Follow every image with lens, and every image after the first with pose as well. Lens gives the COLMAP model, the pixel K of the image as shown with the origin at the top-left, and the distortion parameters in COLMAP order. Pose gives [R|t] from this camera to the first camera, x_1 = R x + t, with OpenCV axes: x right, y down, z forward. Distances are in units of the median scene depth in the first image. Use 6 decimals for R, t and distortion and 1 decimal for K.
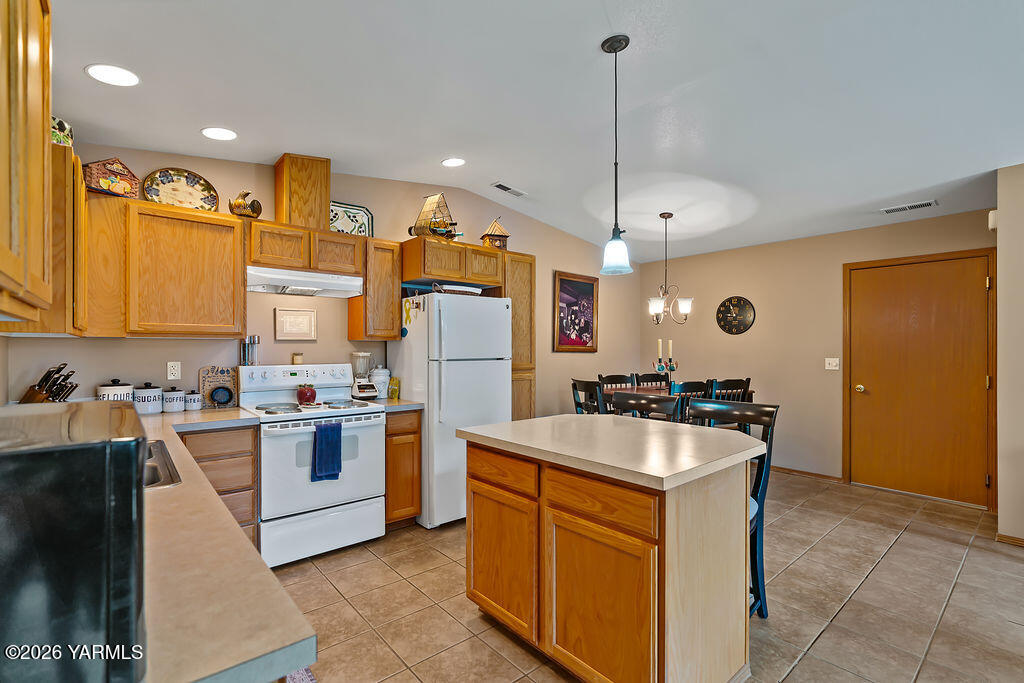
lens RADIAL K [[462.9, 0, 510.2], [0, 462.9, 348.0], [0, 0, 1]] dist [-0.003277, 0.000211]
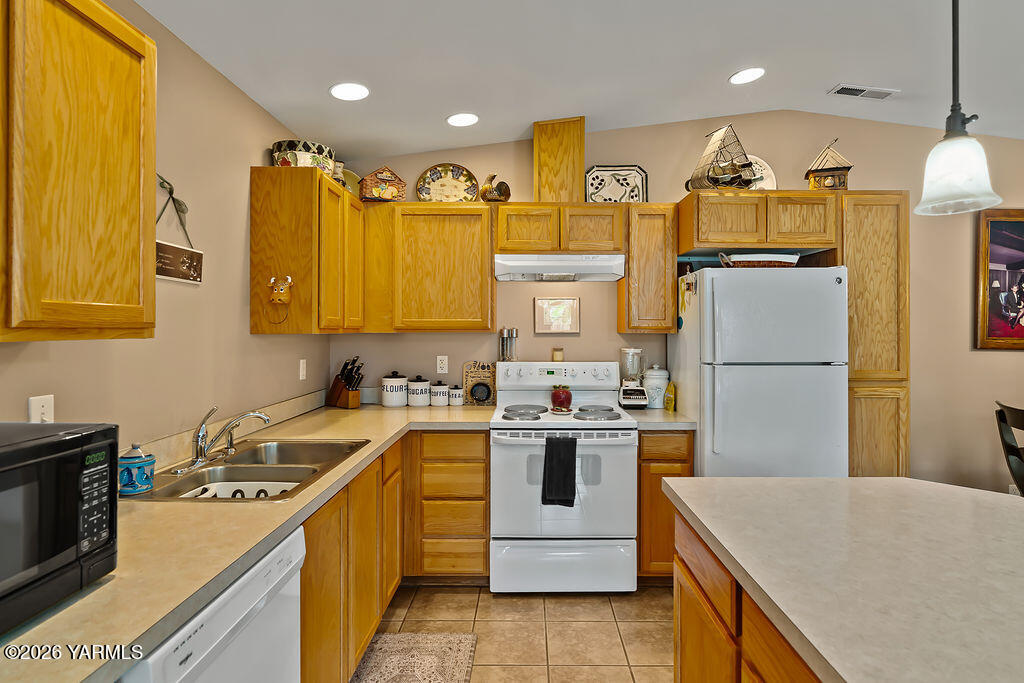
lens RADIAL K [[544.7, 0, 531.8], [0, 544.7, 324.8], [0, 0, 1]] dist [-0.002625, 0.002071]
pose [[0.765710, -0.003936, -0.643174, 0.153843], [-0.001145, 0.999971, -0.007482, -0.023973], [0.643185, 0.006465, 0.765683, 0.176326]]
